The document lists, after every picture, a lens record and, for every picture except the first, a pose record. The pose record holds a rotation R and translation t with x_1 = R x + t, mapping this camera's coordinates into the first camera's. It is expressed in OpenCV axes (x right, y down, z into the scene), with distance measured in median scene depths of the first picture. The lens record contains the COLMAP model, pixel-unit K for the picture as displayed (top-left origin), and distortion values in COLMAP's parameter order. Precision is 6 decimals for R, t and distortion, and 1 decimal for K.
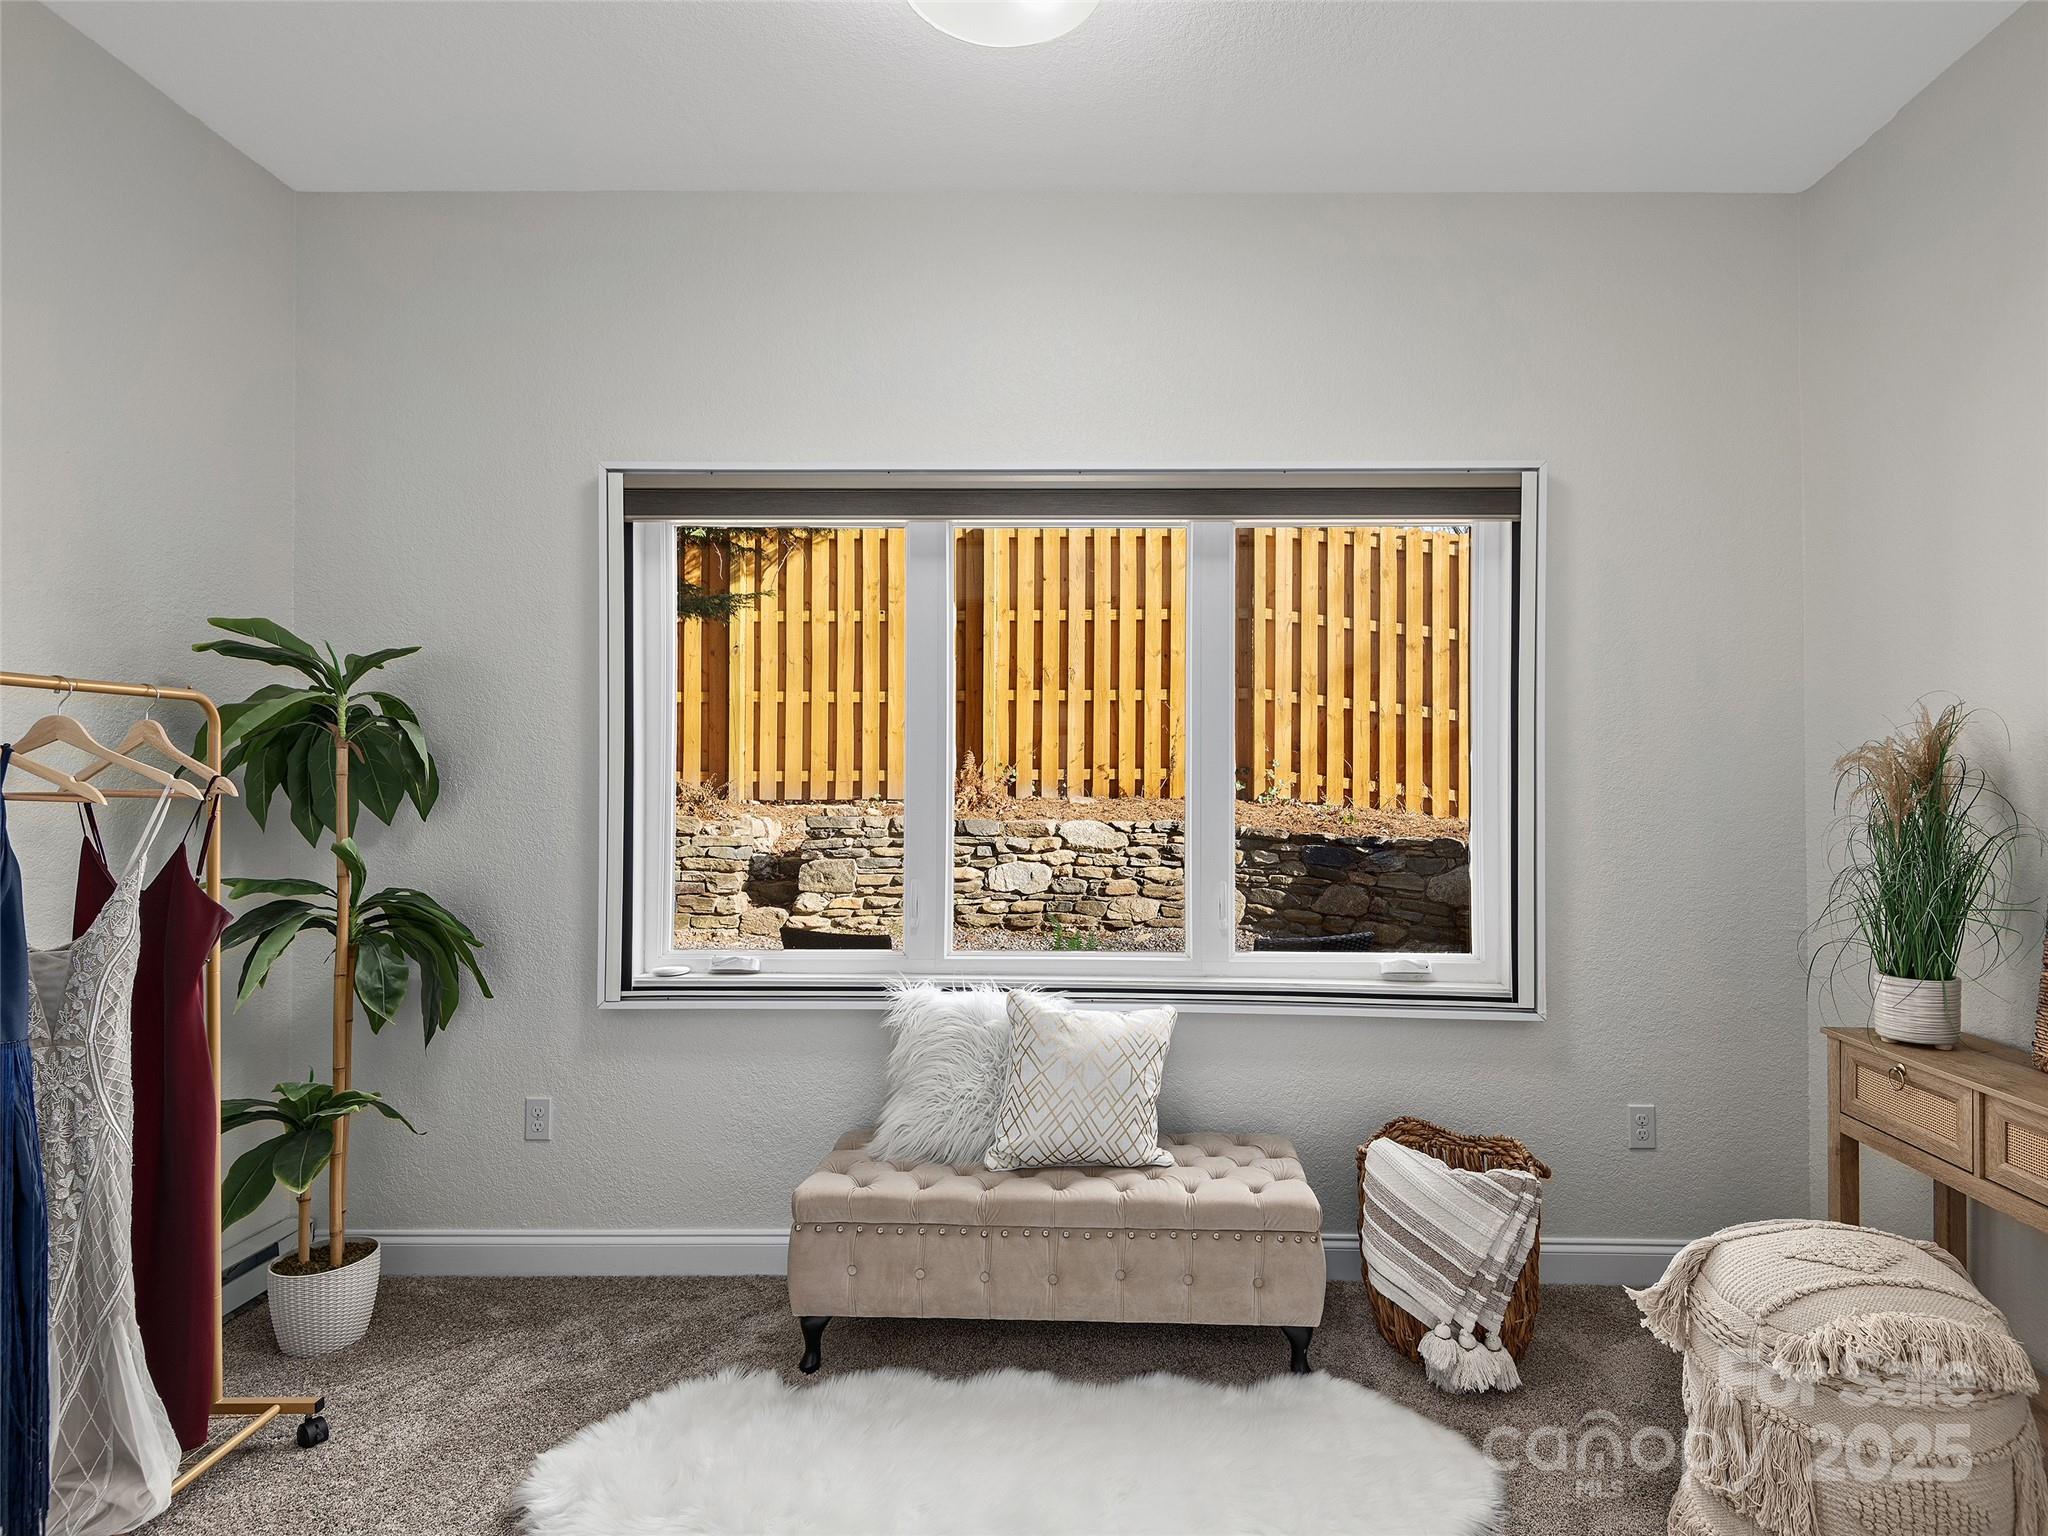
lens RADIAL K [[973.1, 0, 1024.0], [0, 973.1, 768.0], [0, 0, 1]] dist [-0.000099, 0.000006]
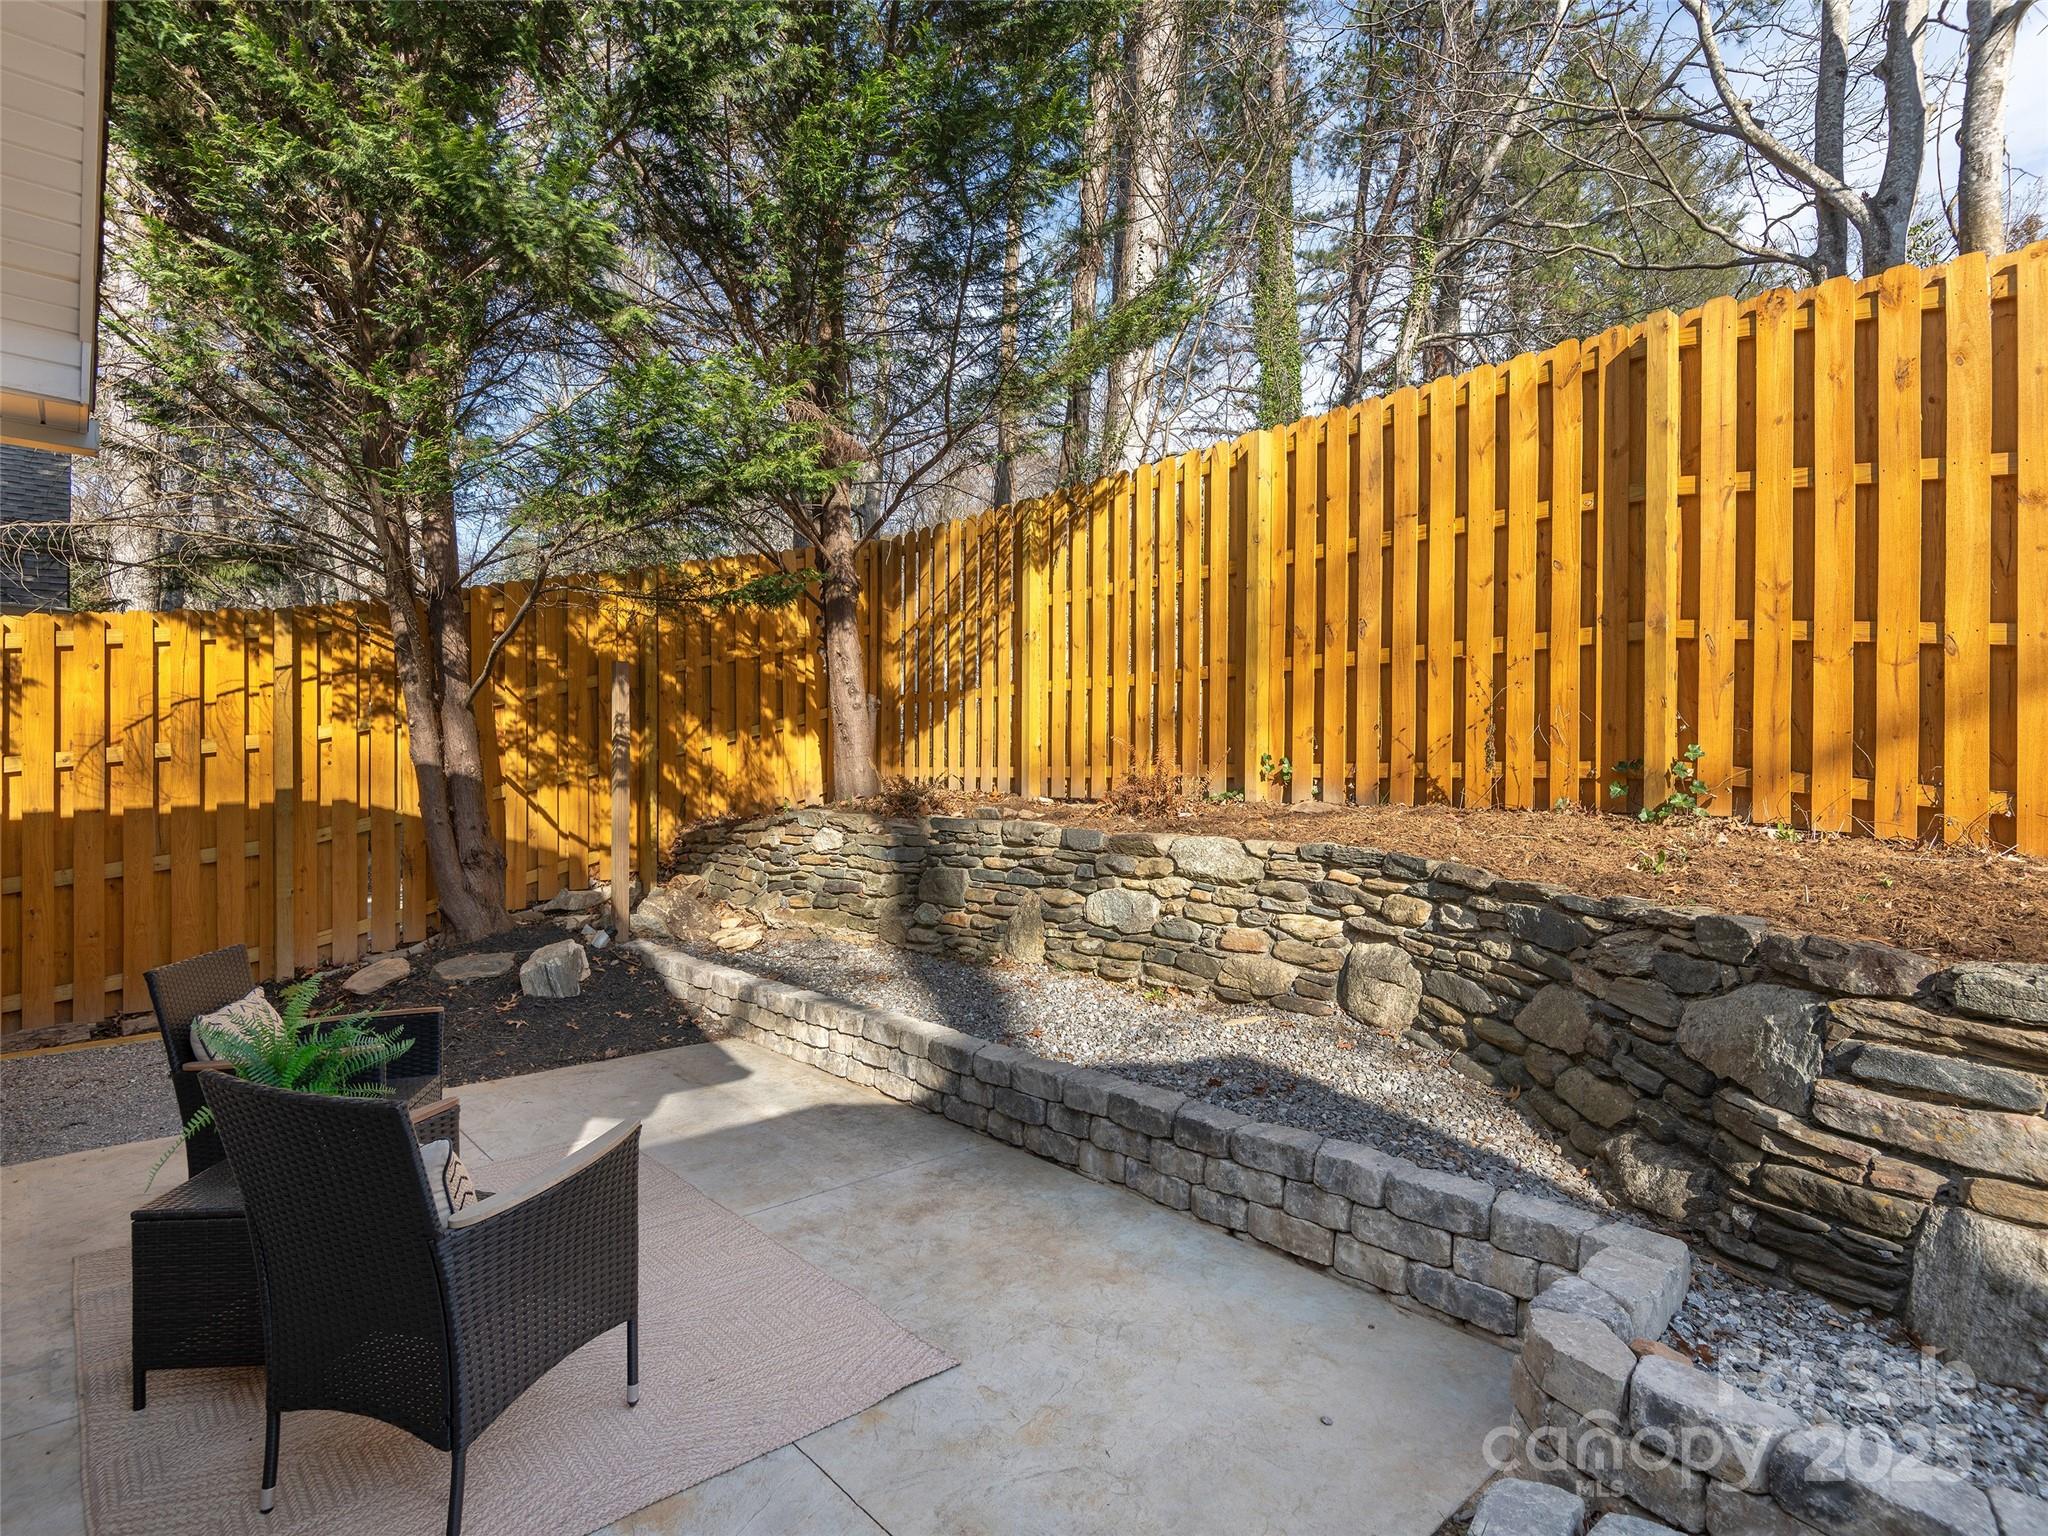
lens RADIAL K [[970.9, 0, 1024.0], [0, 970.9, 768.0], [0, 0, 1]] dist [0.000496, -0.016223]
pose [[0.720715, -0.000229, -0.693231, 0.450725], [0.002685, 0.999993, 0.002460, 0.002851], [0.693226, -0.003634, 0.720711, 0.415321]]
